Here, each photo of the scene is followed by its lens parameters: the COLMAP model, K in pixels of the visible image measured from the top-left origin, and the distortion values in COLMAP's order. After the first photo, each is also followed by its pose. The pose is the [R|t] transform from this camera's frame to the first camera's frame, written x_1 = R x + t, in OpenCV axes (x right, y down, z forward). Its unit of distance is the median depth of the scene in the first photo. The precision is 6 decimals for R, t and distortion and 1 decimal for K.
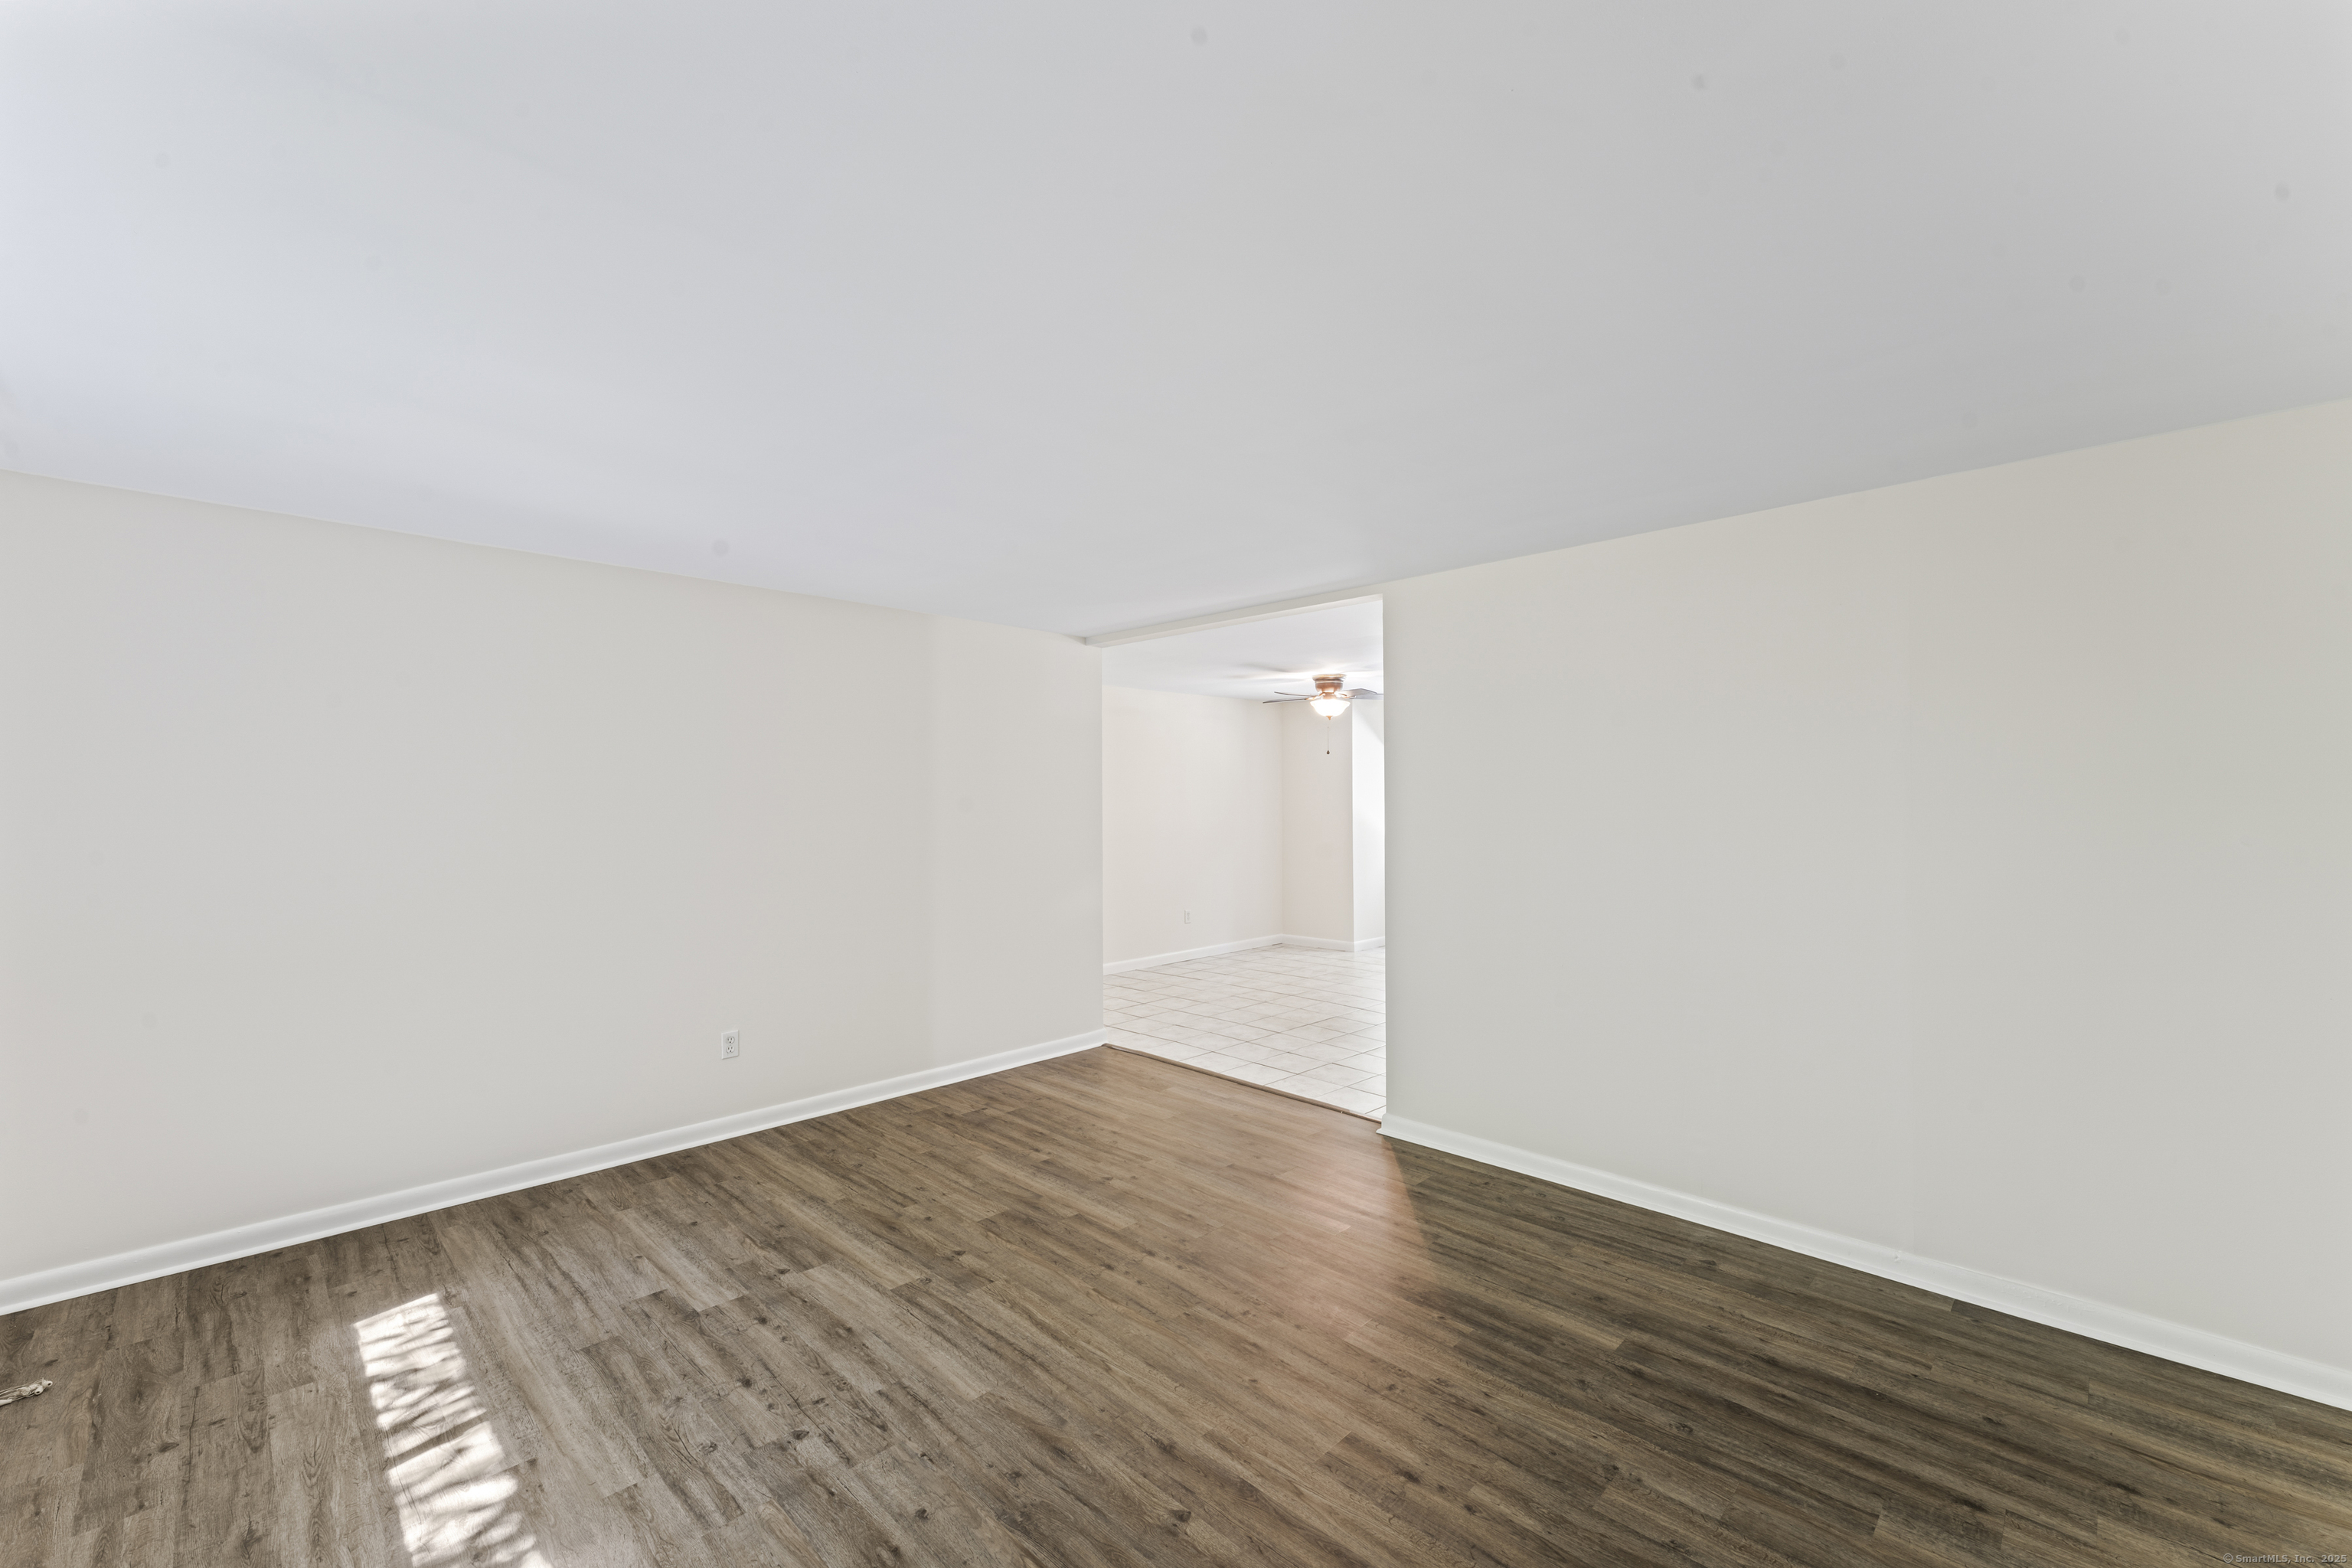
lens RADIAL K [[946.7, 0, 1162.8], [0, 946.7, 794.7], [0, 0, 1]] dist [0.000463, 0.000507]
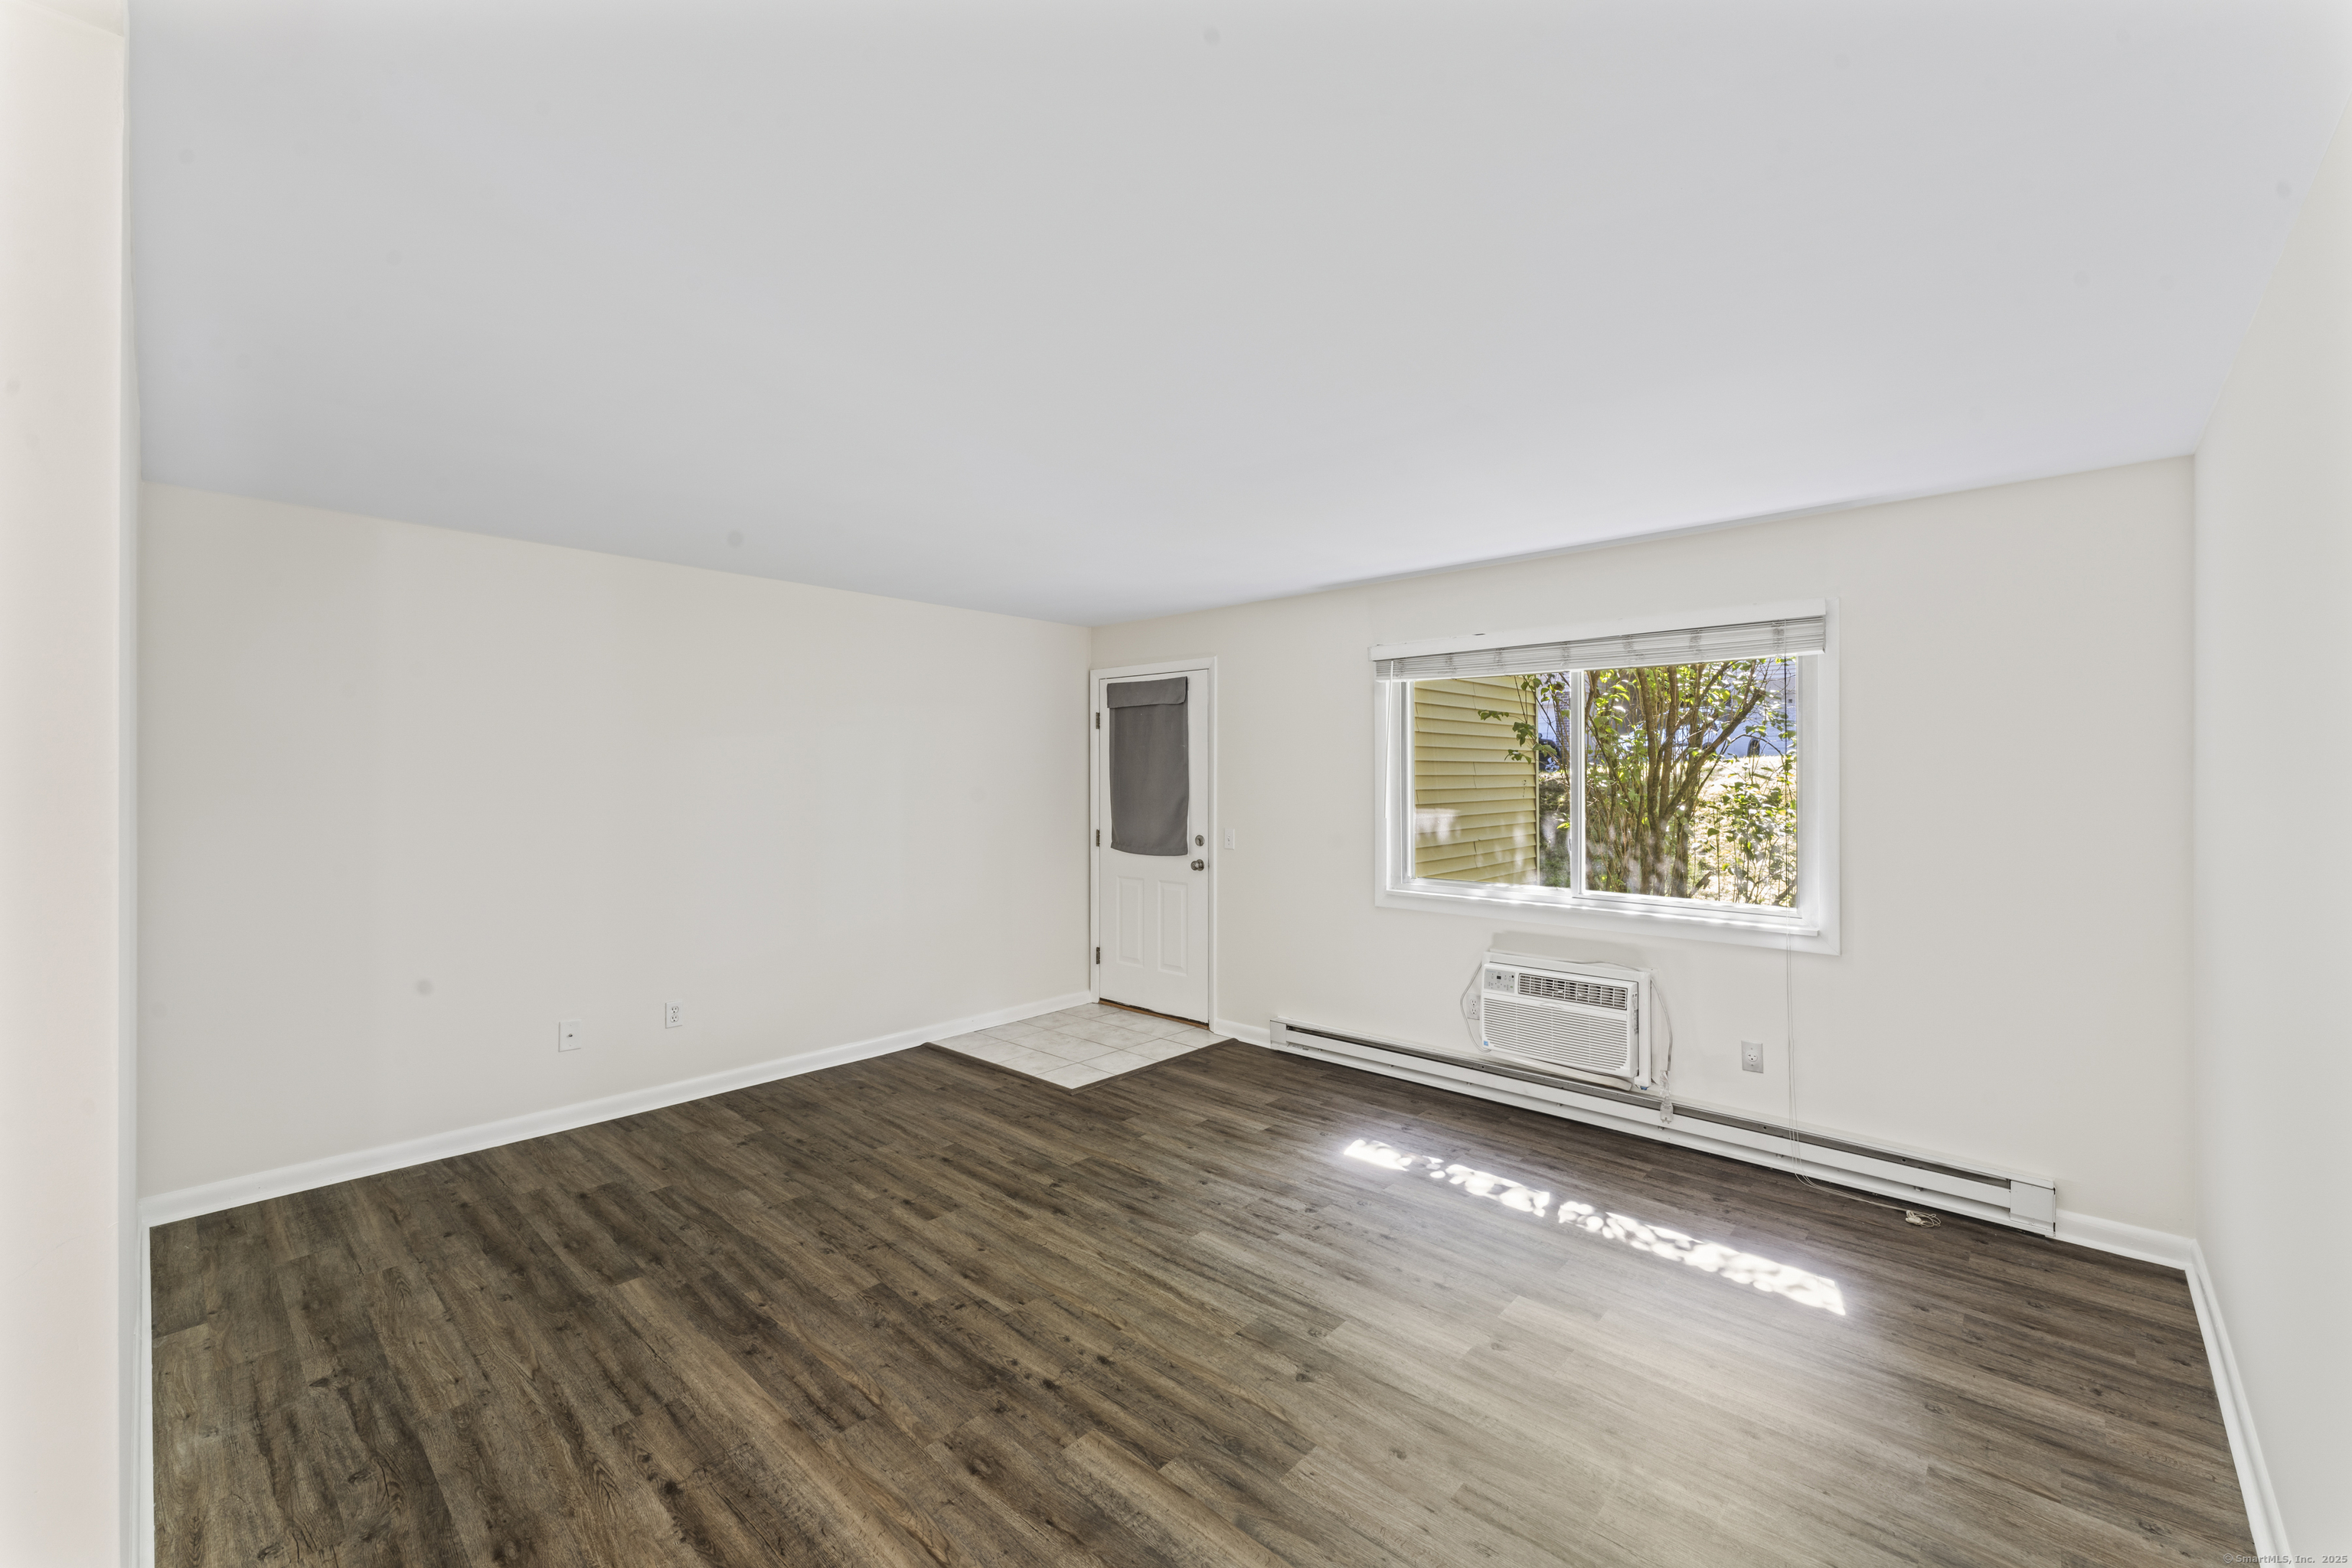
lens RADIAL K [[946.7, 0, 1183.4], [0, 946.7, 773.8], [0, 0, 1]] dist [0.000463, 0.000507]
pose [[-0.998678, 0.003275, -0.051304, -0.098894], [0.003335, 0.999994, -0.001091, 0.002607], [0.051300, -0.001261, -0.998683, 2.105077]]
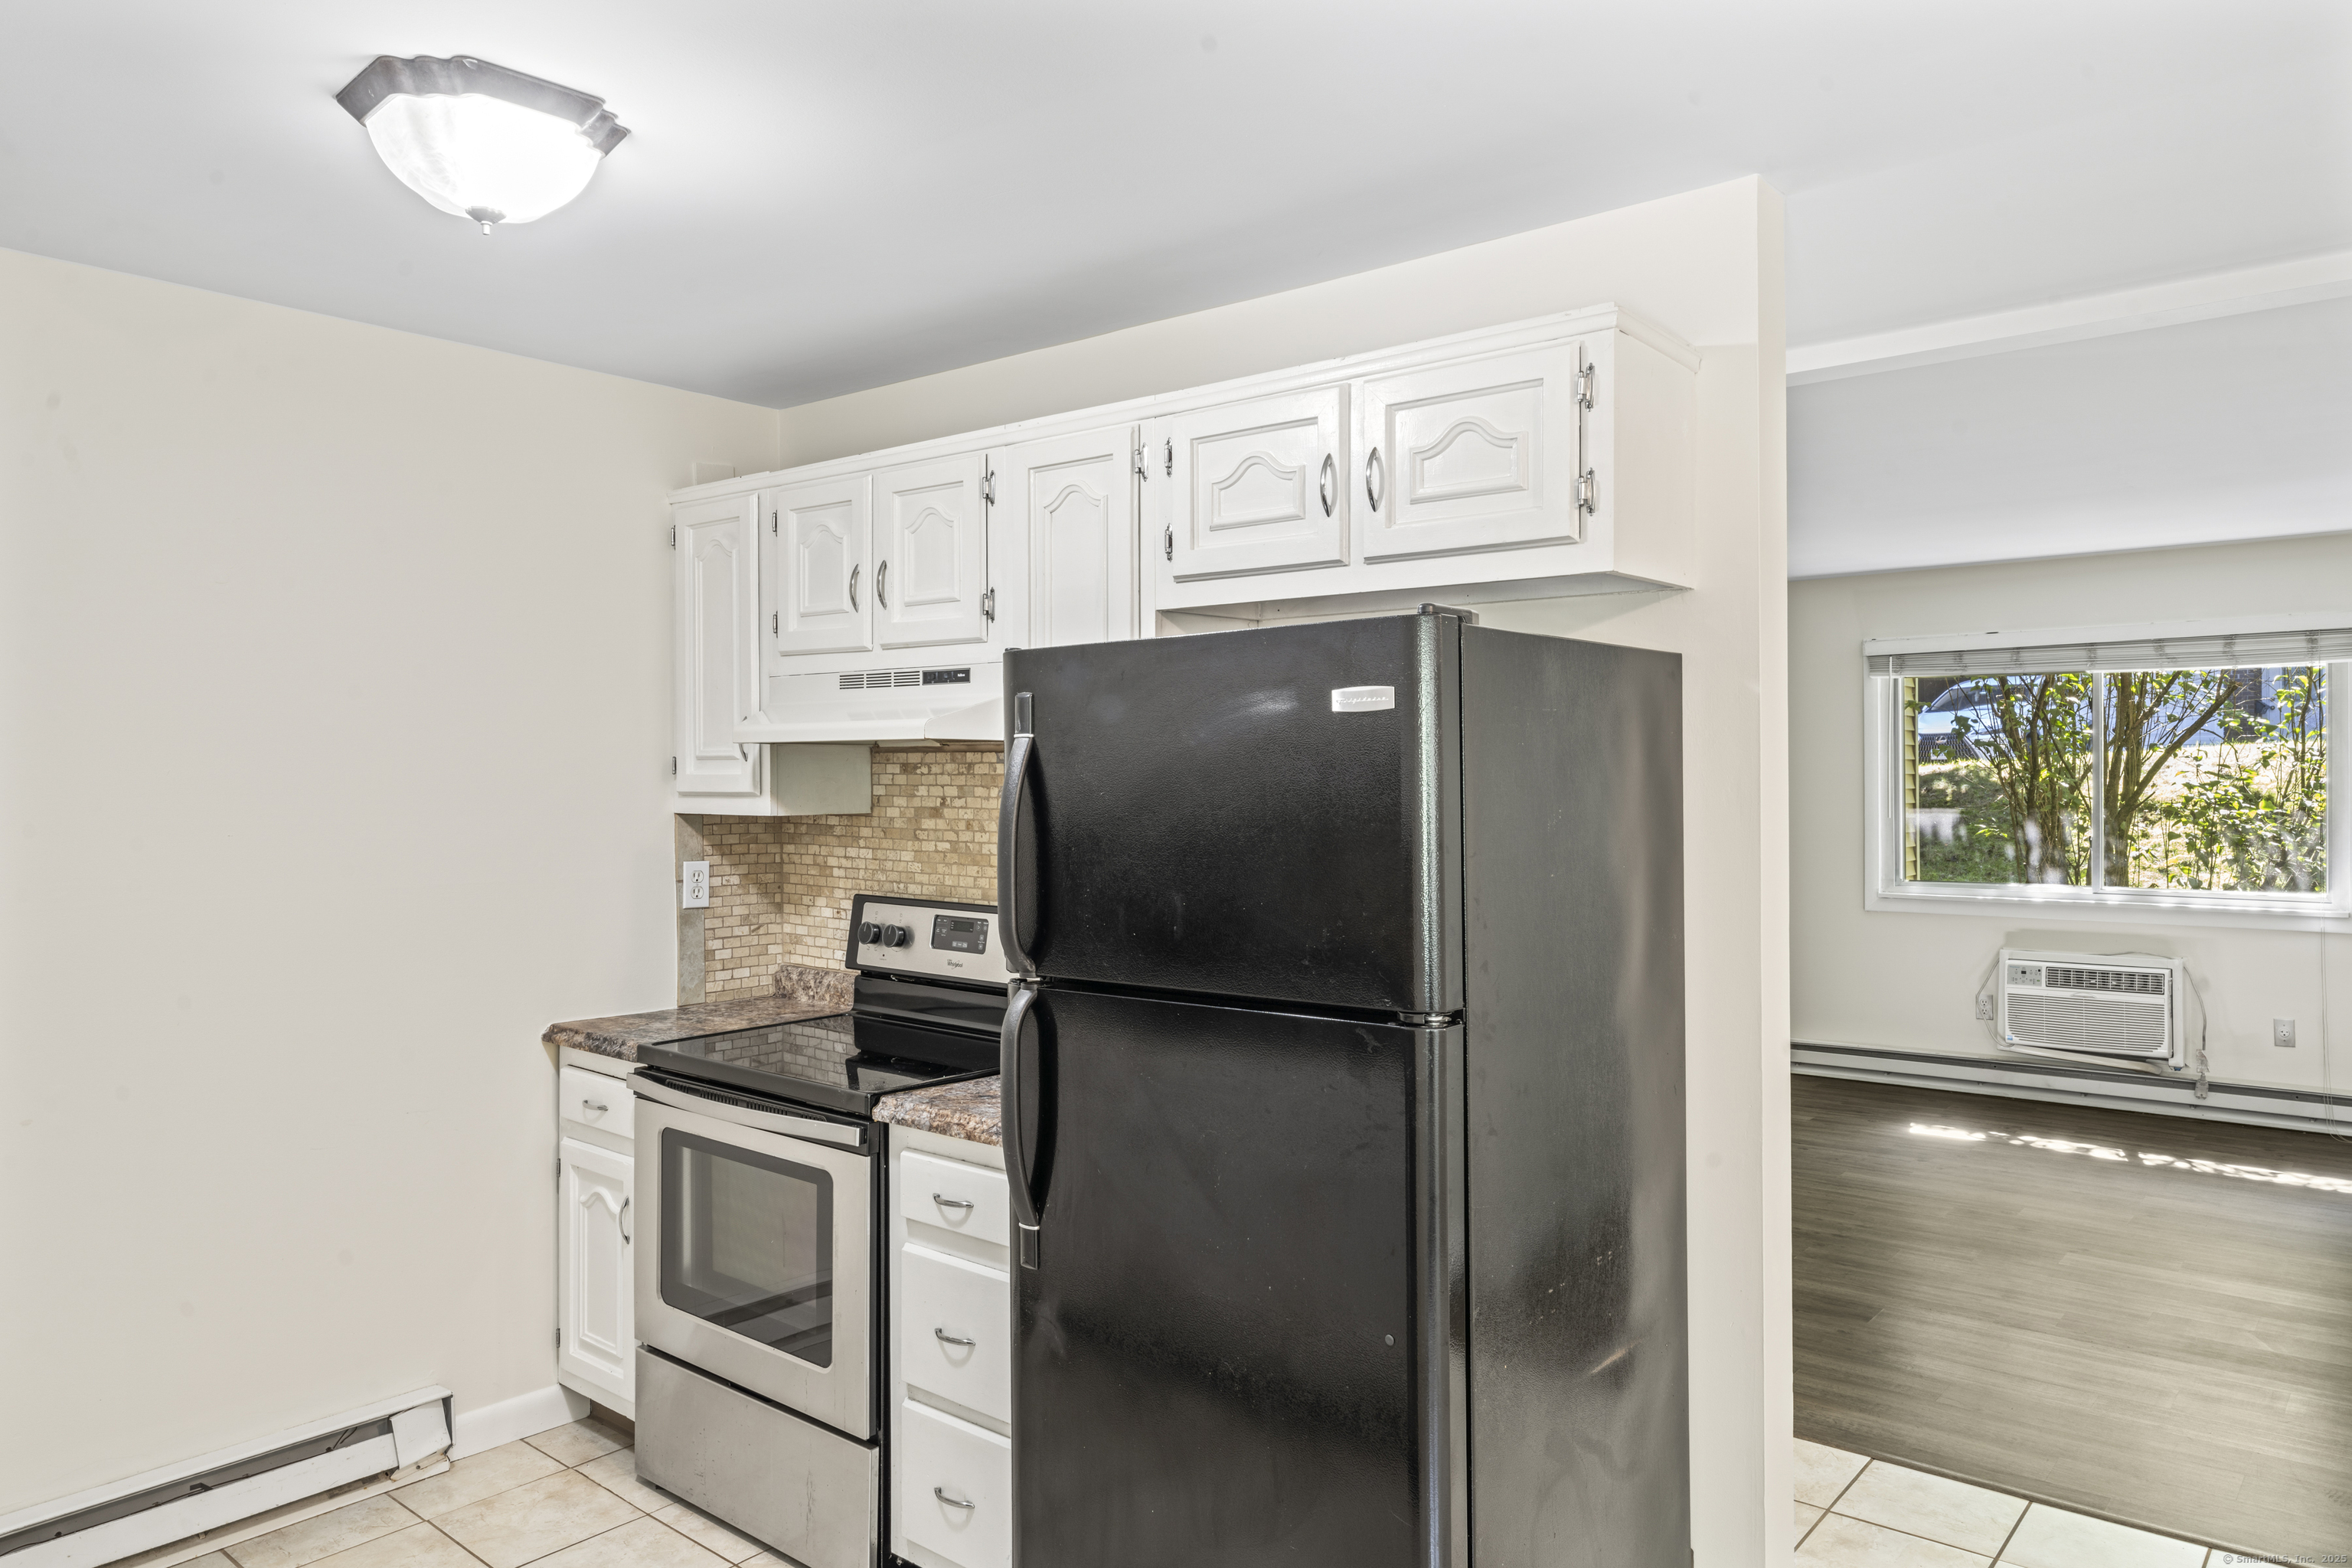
lens RADIAL K [[1548.4, 0, 1183.6], [0, 1548.4, 782.5], [0, 0, 1]] dist [0.005799, -0.003503]
pose [[-0.995438, 0.008309, -0.095043, 0.984740], [0.008086, 0.999964, 0.002727, 0.001264], [0.095062, 0.001946, -0.995469, 3.058002]]
